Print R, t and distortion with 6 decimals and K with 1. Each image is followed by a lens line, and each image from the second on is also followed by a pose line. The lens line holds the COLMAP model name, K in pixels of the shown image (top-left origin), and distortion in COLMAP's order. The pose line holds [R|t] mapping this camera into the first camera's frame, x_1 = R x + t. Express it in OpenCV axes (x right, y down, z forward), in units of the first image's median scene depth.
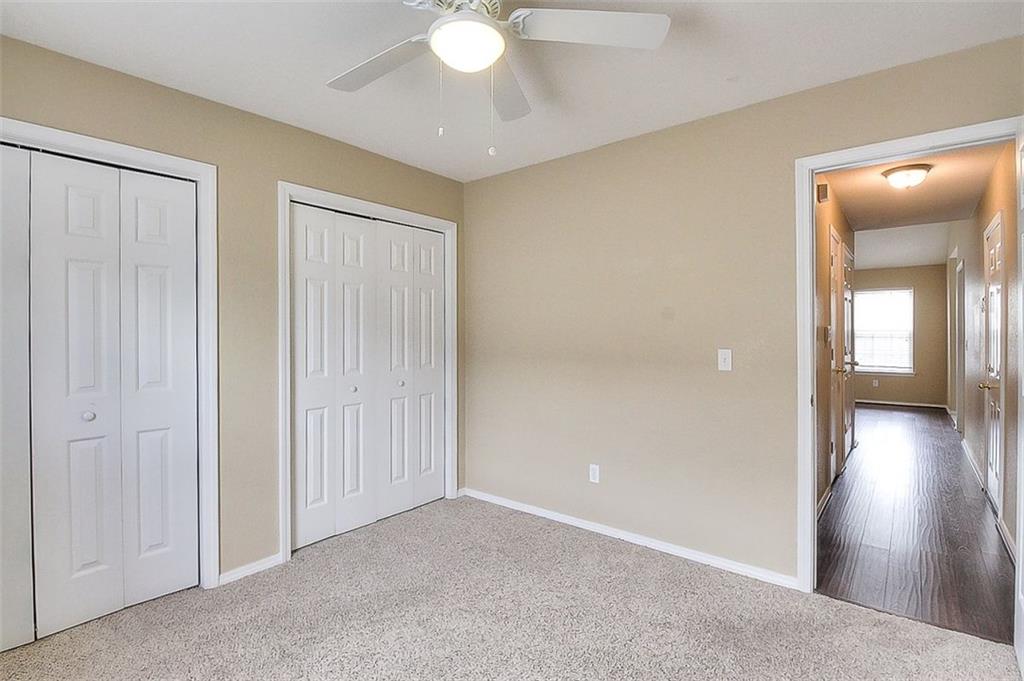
lens RADIAL K [[475.2, 0, 515.6], [0, 475.2, 337.7], [0, 0, 1]] dist [0.005357, -0.014787]
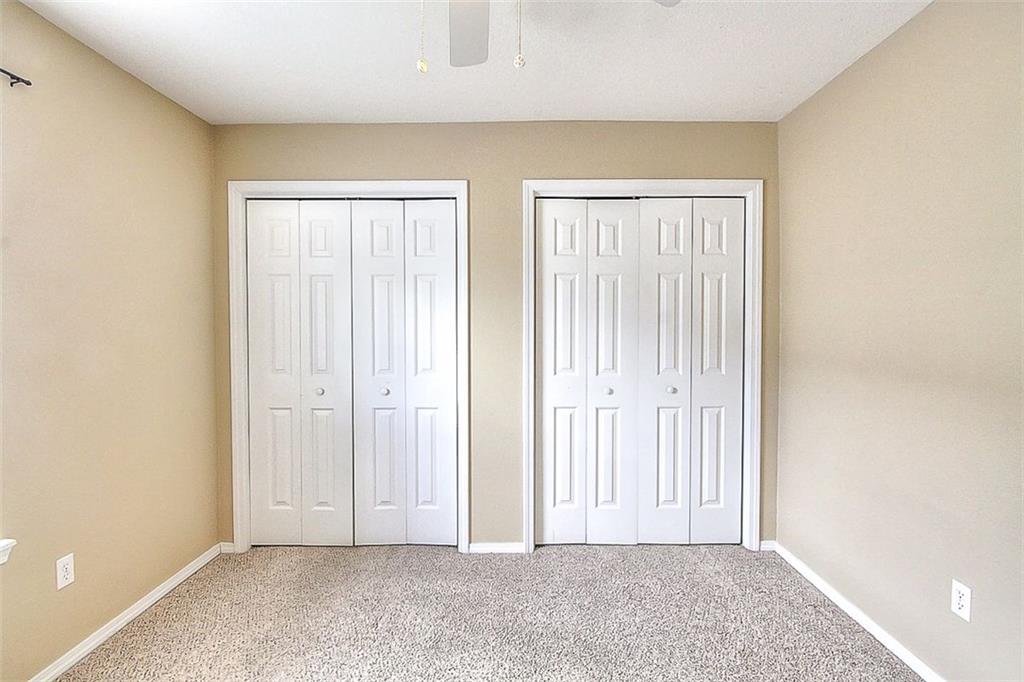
lens RADIAL K [[472.6, 0, 515.5], [0, 472.6, 338.6], [0, 0, 1]] dist [0.001269, -0.000250]
pose [[0.640299, 0.017121, -0.767935, 0.270030], [-0.007789, 0.999845, 0.015796, -0.005567], [0.768087, -0.004133, 0.640333, 0.326482]]
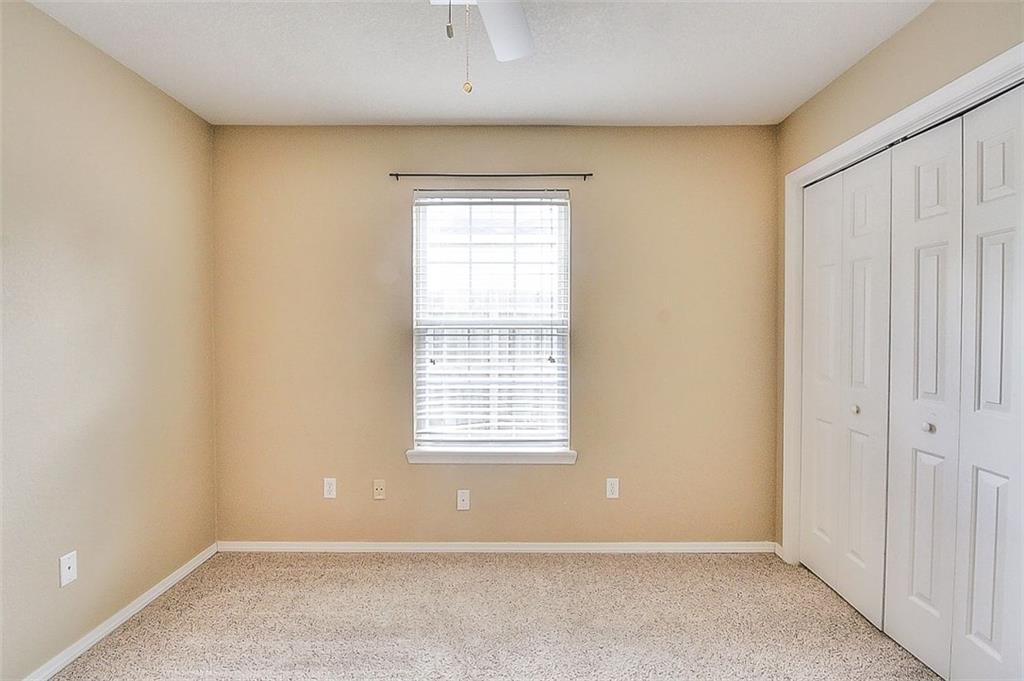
lens RADIAL K [[475.2, 0, 515.6], [0, 475.2, 337.7], [0, 0, 1]] dist [0.005357, -0.014787]
pose [[-0.771955, 0.019920, -0.635365, 0.162899], [-0.000761, 0.999479, 0.032260, -0.017282], [0.635677, 0.025387, -0.771538, 0.899066]]
